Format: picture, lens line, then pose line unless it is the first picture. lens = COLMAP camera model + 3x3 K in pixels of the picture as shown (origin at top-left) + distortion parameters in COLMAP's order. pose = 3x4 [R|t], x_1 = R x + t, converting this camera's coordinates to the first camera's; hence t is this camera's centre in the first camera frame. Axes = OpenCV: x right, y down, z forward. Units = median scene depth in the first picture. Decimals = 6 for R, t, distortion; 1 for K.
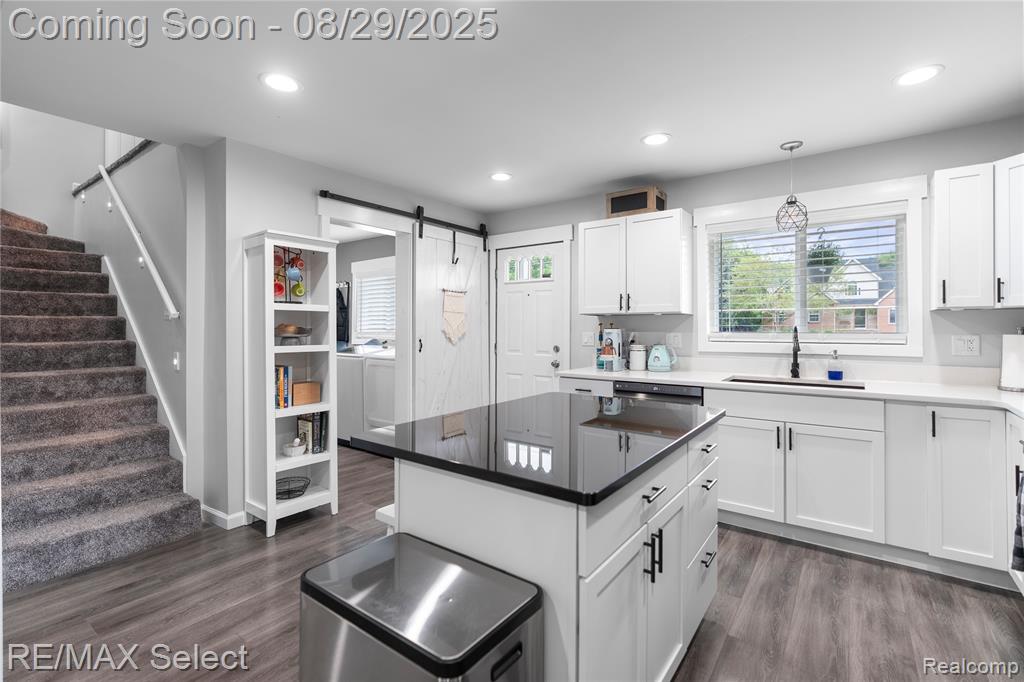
lens RADIAL K [[463.7, 0, 514.5], [0, 463.7, 333.4], [0, 0, 1]] dist [-0.004778, -0.000307]
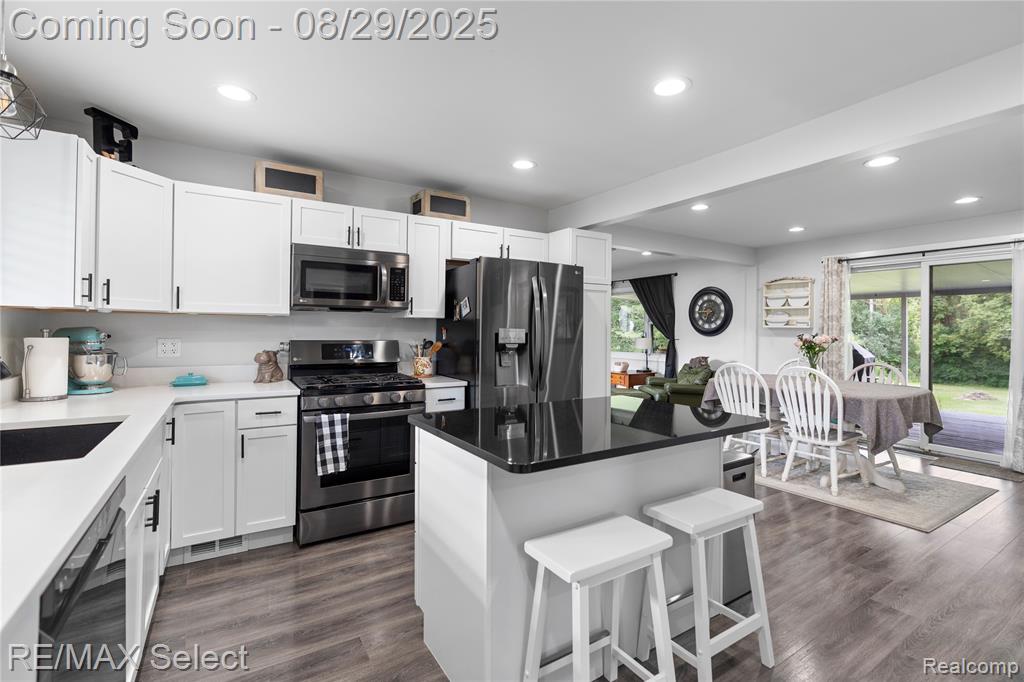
lens RADIAL K [[463.7, 0, 513.6], [0, 463.7, 333.1], [0, 0, 1]] dist [-0.004778, -0.000307]
pose [[-0.934312, -0.006528, 0.356396, -0.106879], [-0.004400, 0.999967, 0.006781, -0.021108], [-0.356429, 0.004767, -0.934310, 1.819015]]
